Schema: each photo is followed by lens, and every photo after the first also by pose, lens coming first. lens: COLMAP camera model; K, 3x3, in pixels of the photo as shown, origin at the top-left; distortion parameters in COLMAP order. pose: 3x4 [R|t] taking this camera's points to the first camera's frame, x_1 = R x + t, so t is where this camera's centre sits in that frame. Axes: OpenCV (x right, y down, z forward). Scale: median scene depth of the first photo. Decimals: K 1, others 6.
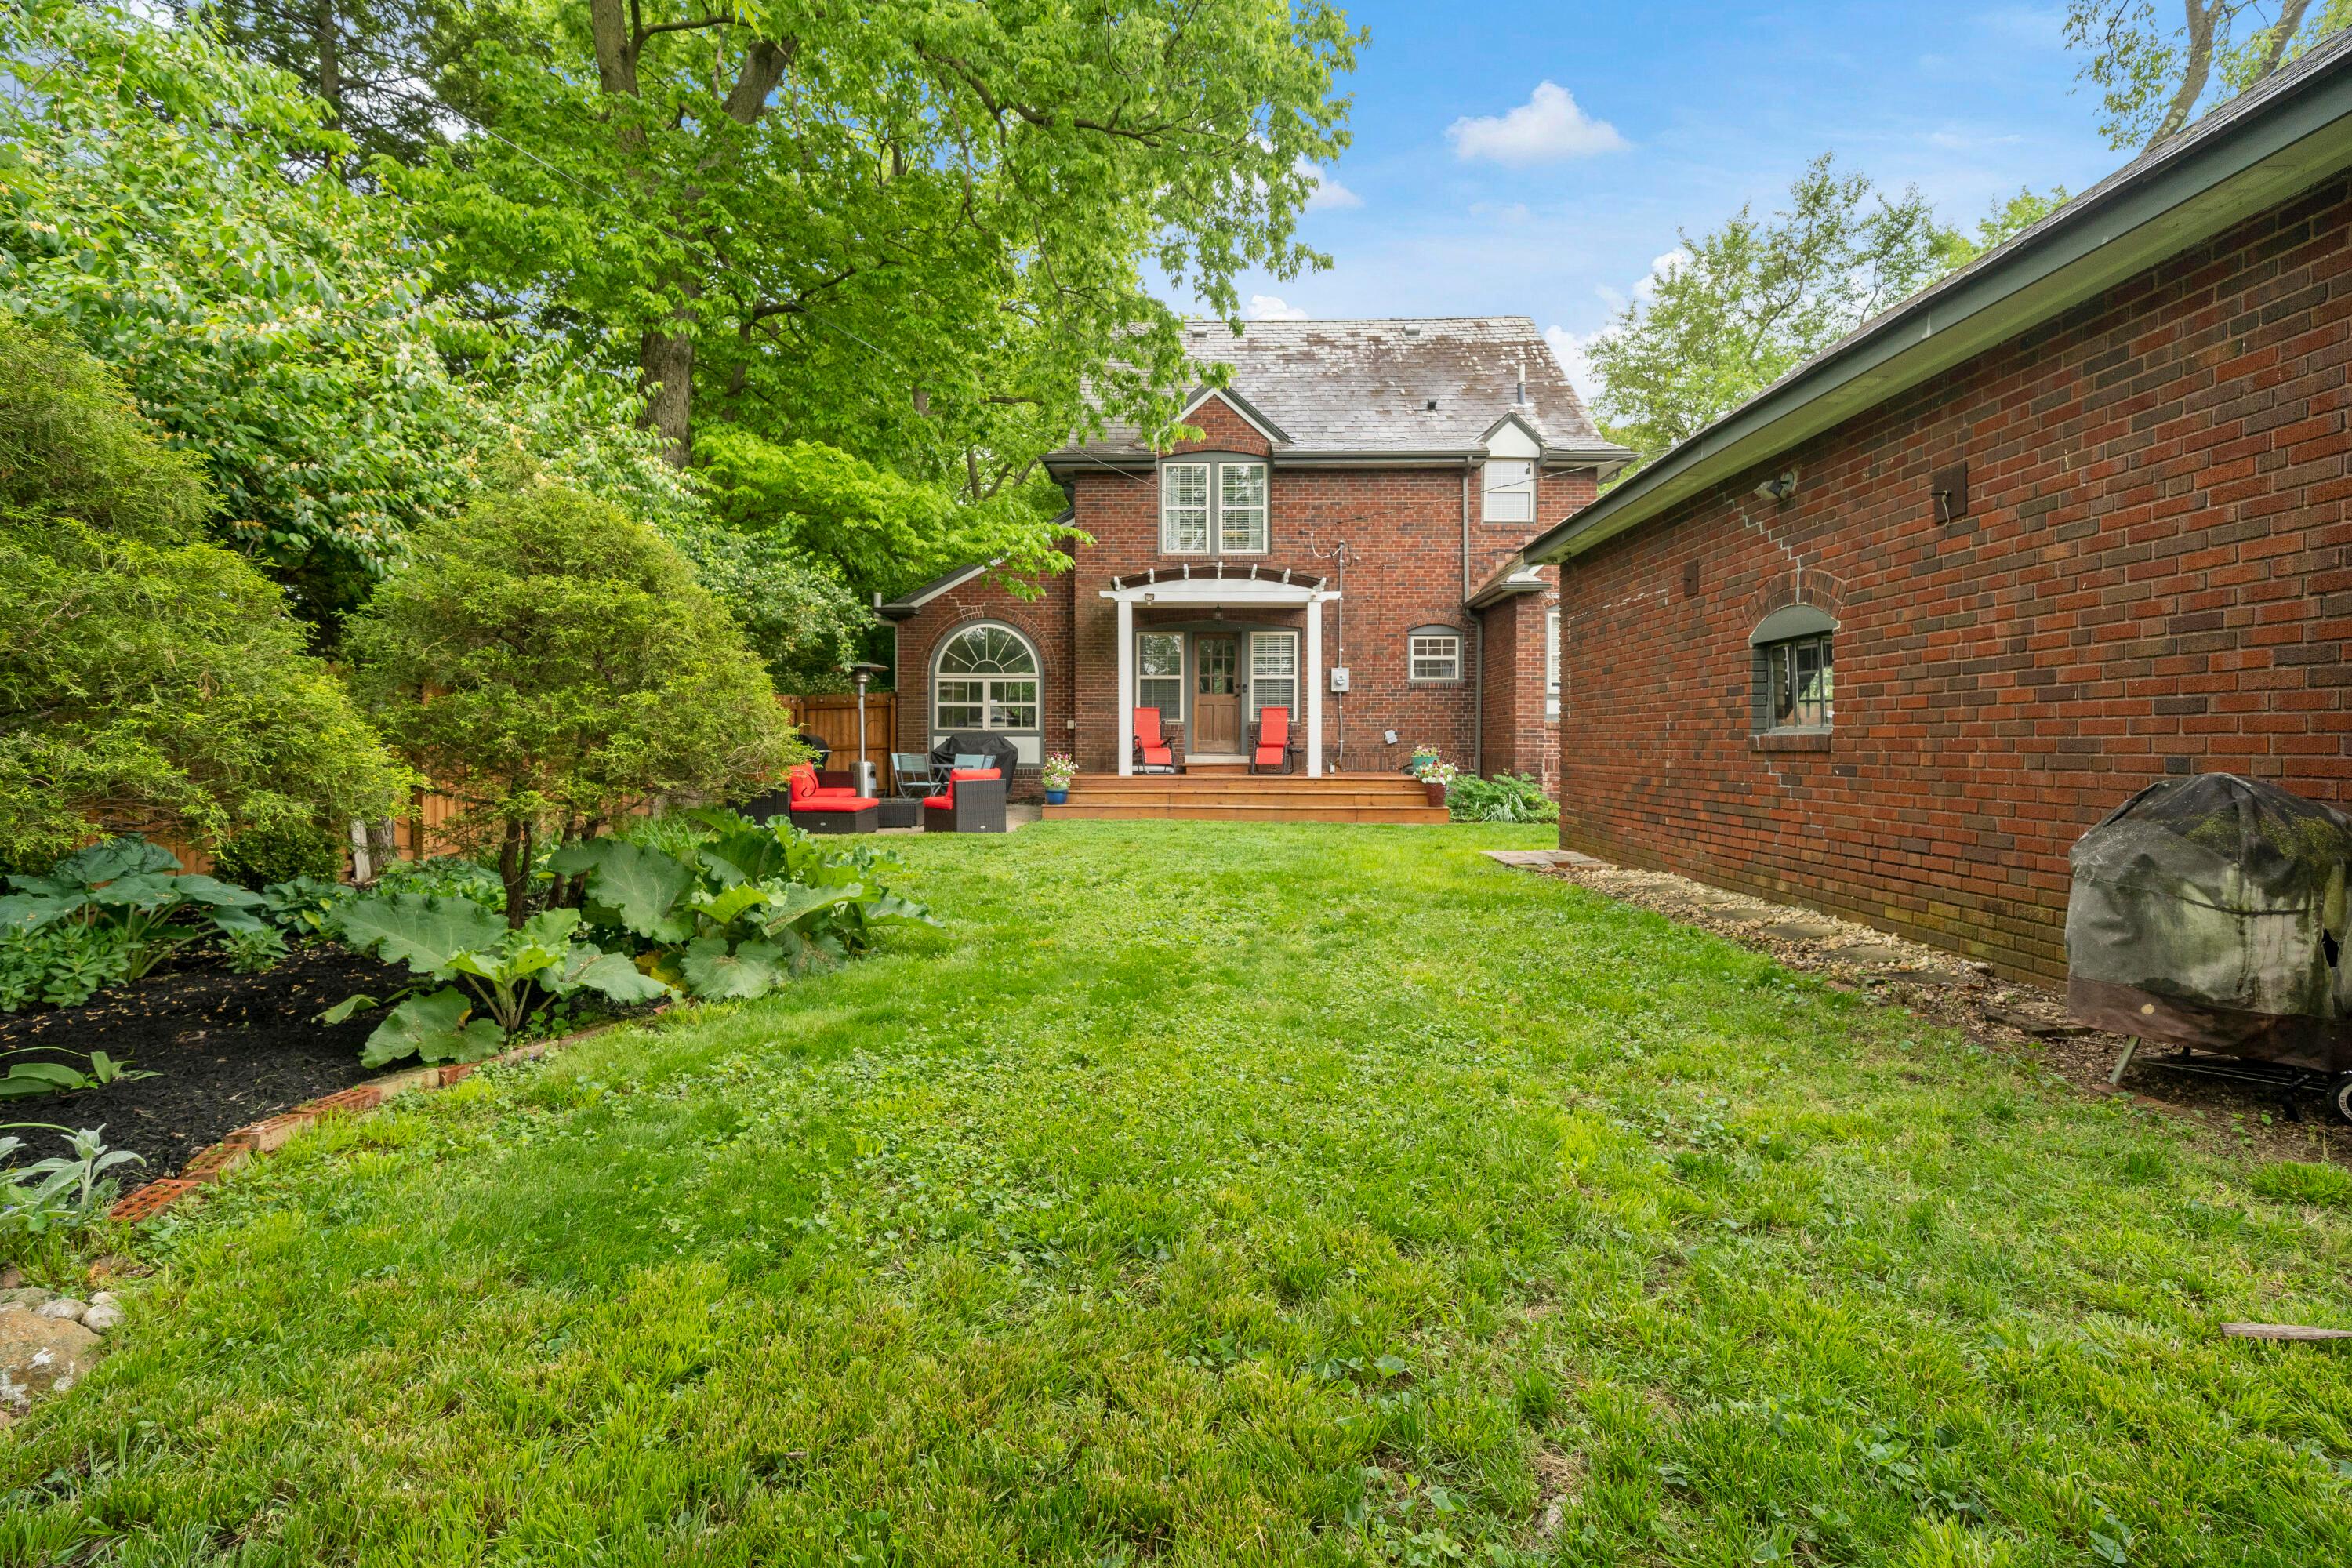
lens RADIAL K [[1055.3, 0, 1176.2], [0, 1055.3, 767.9], [0, 0, 1]] dist [0.001190, -0.000210]
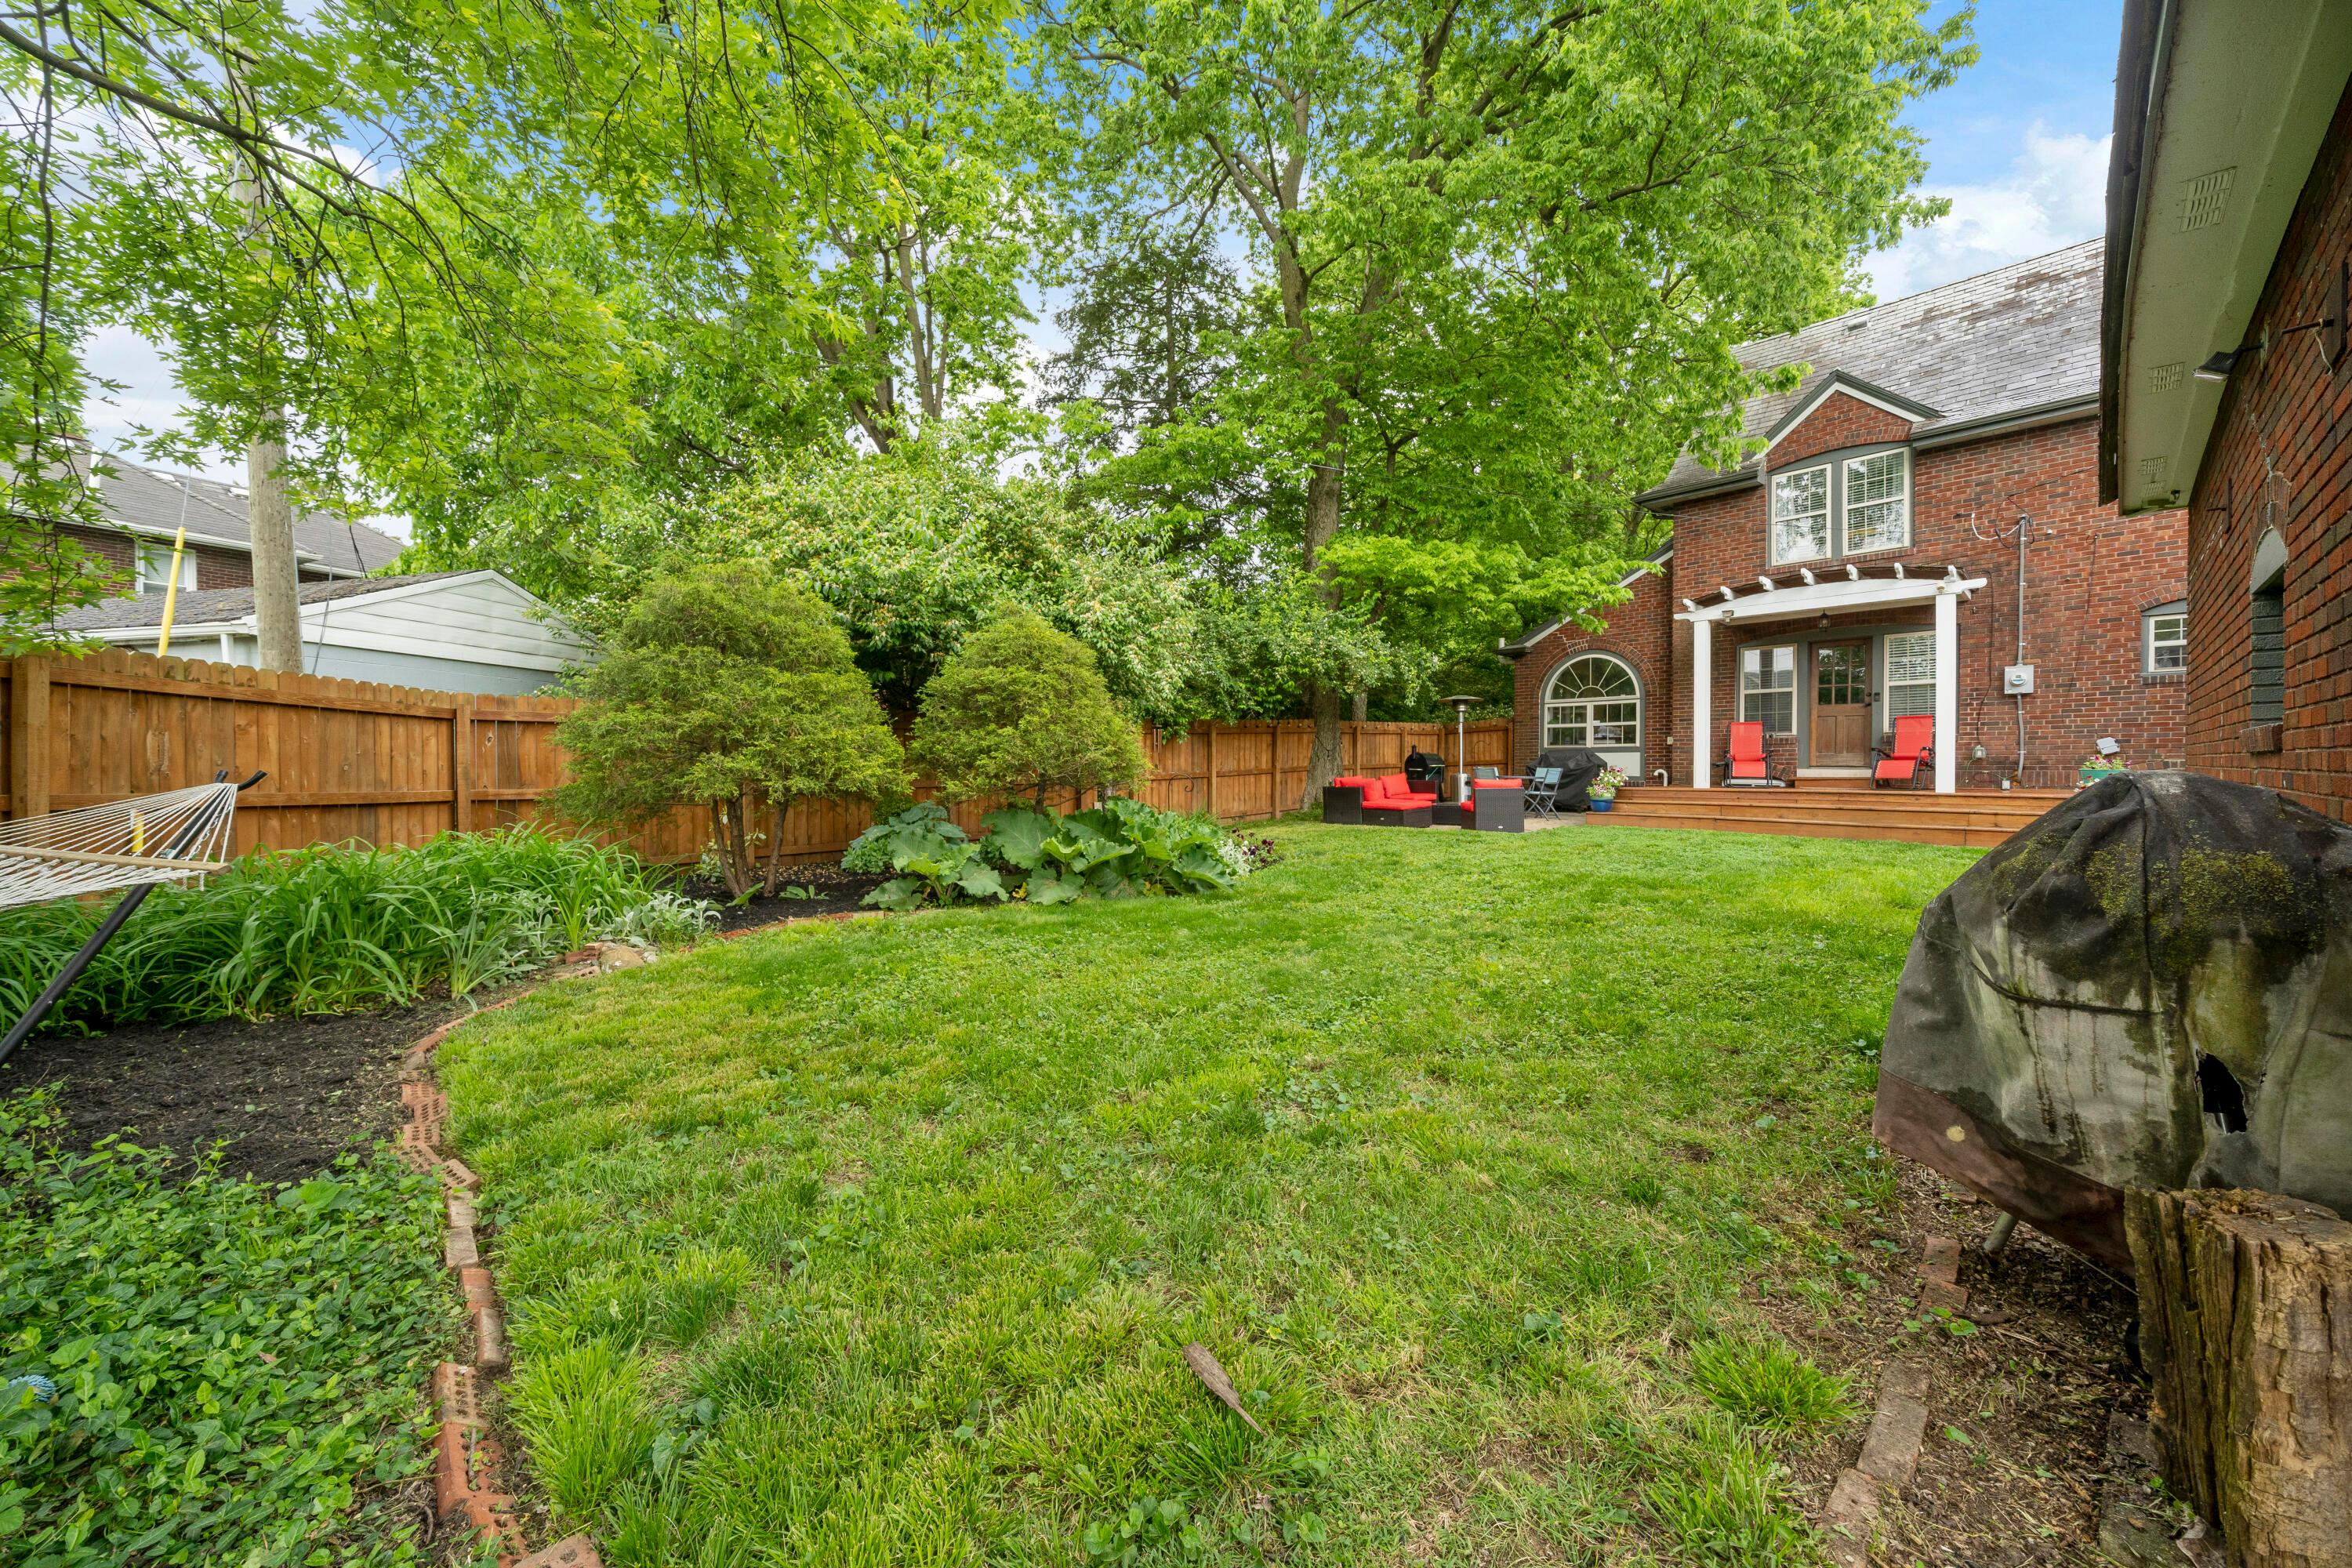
lens RADIAL K [[828.0, 0, 1176.0], [0, 828.0, 784.0], [0, 0, 1]] dist [-0.001941, -0.000233]
pose [[0.694845, 0.012081, -0.719058, 0.173705], [-0.010010, 0.999924, 0.007127, 0.002667], [0.719090, 0.002245, 0.694913, 0.055219]]
